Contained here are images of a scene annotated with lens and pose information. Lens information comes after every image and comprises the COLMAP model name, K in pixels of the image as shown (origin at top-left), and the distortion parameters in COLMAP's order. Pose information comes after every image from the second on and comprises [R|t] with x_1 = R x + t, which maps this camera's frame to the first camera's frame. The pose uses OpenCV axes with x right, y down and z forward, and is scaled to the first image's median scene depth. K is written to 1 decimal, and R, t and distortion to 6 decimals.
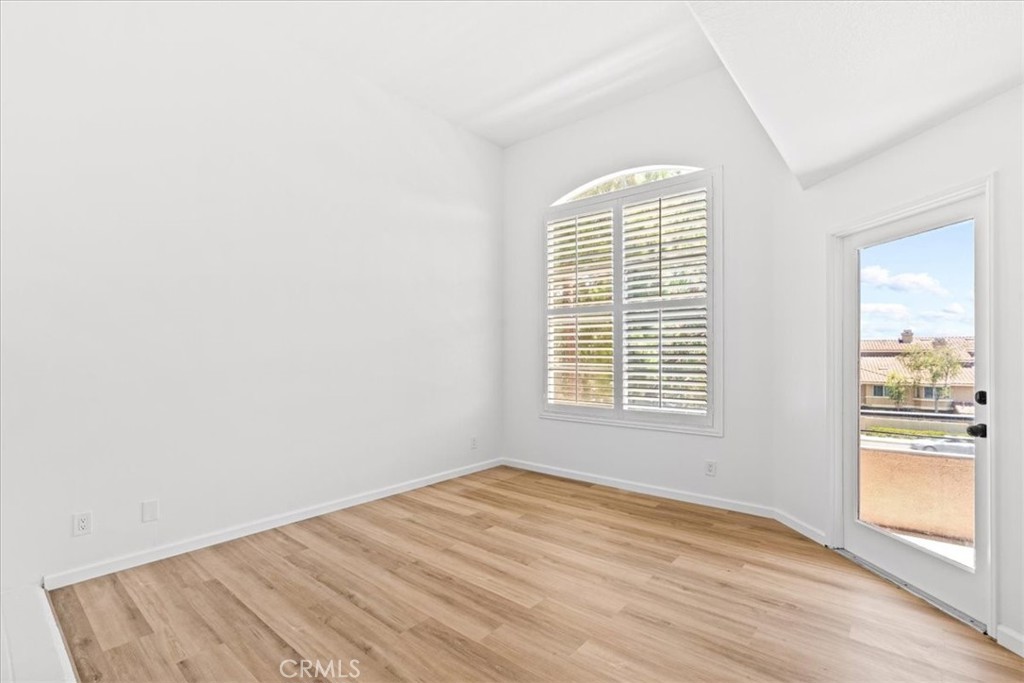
lens RADIAL K [[466.9, 0, 511.1], [0, 466.9, 351.8], [0, 0, 1]] dist [-0.002972, 0.000010]
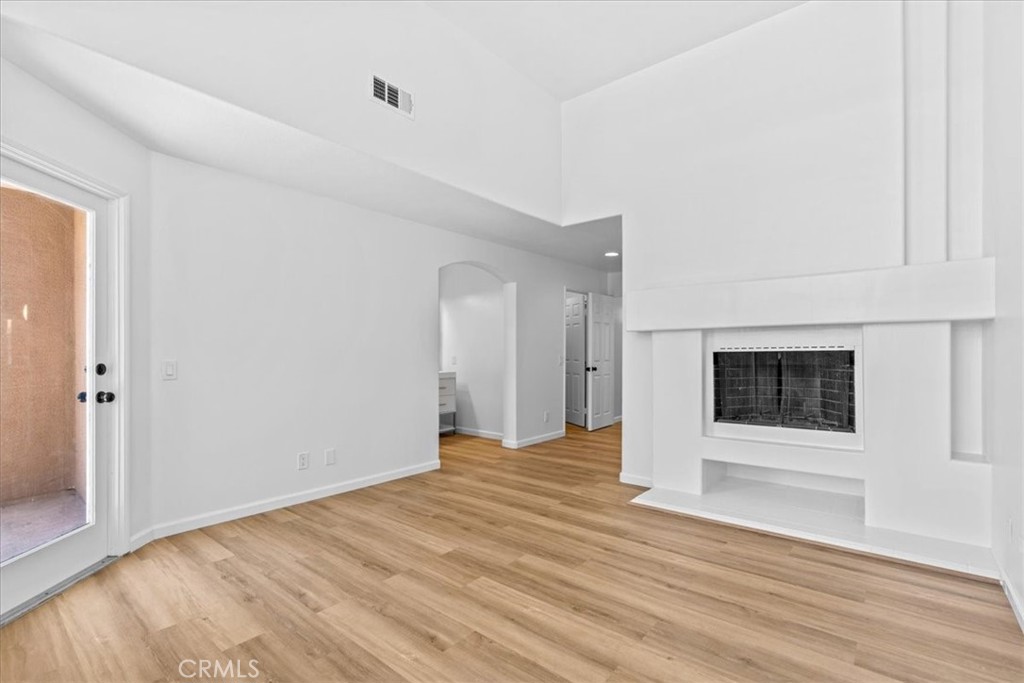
lens RADIAL K [[466.9, 0, 511.1], [0, 466.9, 351.8], [0, 0, 1]] dist [-0.002972, 0.000010]
pose [[-0.999981, 0.002232, -0.005771, -0.014591], [0.002253, 0.999991, -0.003641, 0.042707], [0.005763, -0.003654, -0.999977, 1.546686]]
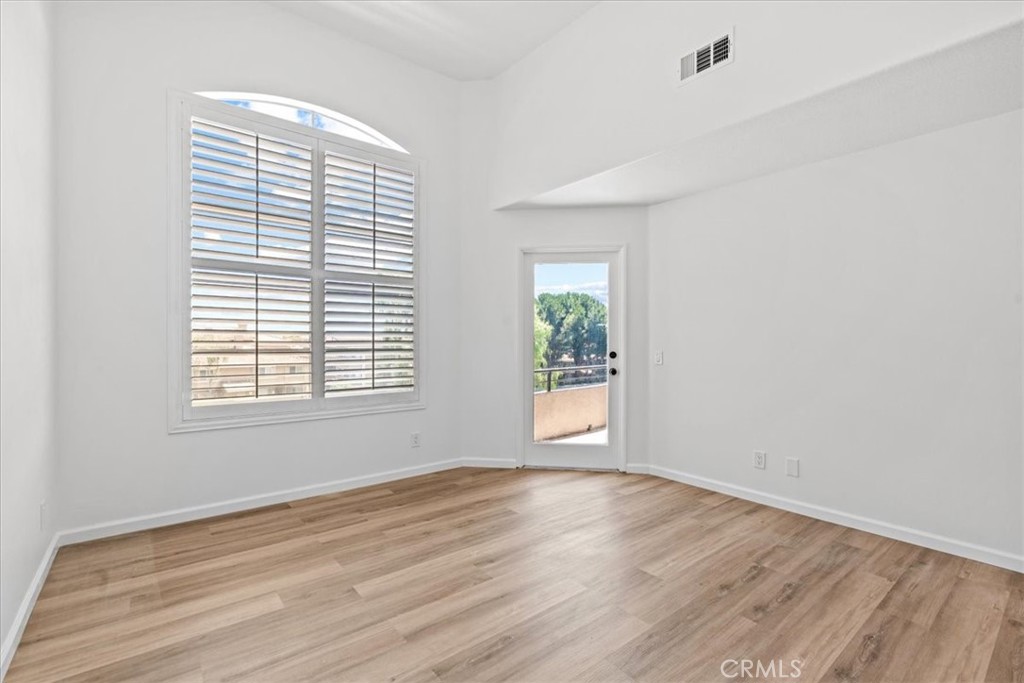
lens RADIAL K [[460.2, 0, 510.3], [0, 460.2, 346.8], [0, 0, 1]] dist [-0.004339, -0.000218]
pose [[0.193745, -0.009100, 0.981010, -0.697022], [-0.007298, 0.999916, 0.010716, 0.032051], [-0.981025, -0.009236, 0.193663, 0.743476]]
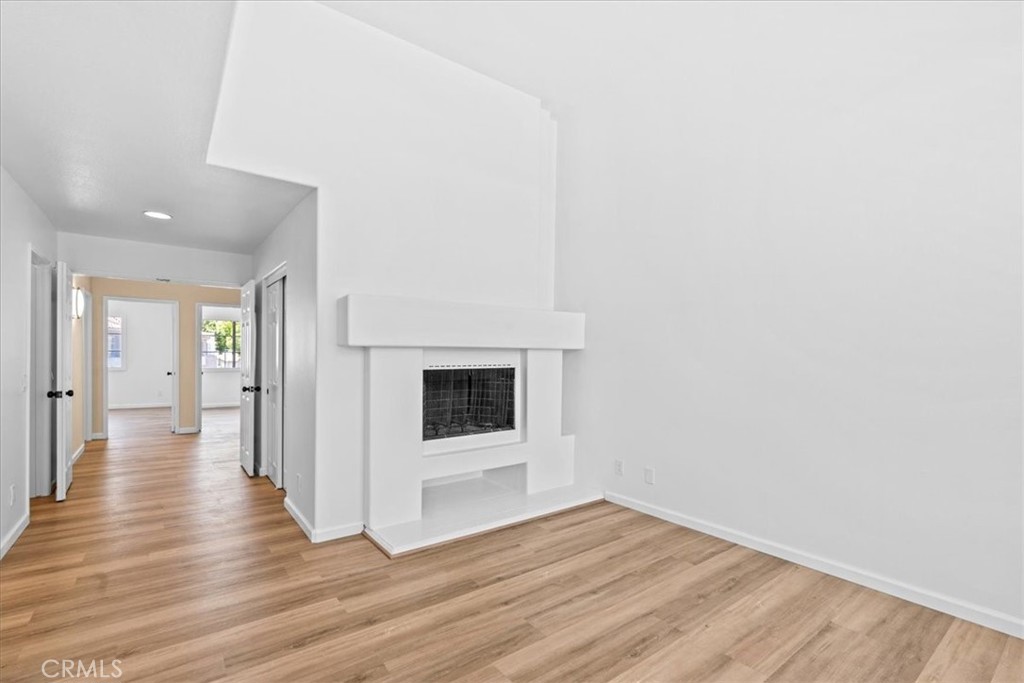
lens RADIAL K [[466.9, 0, 511.1], [0, 466.9, 351.8], [0, 0, 1]] dist [-0.002972, 0.000010]
pose [[-0.222408, -0.007492, -0.974925, 0.564862], [-0.008748, 0.999946, -0.005689, -0.001185], [0.974914, 0.007263, -0.222461, 0.834328]]
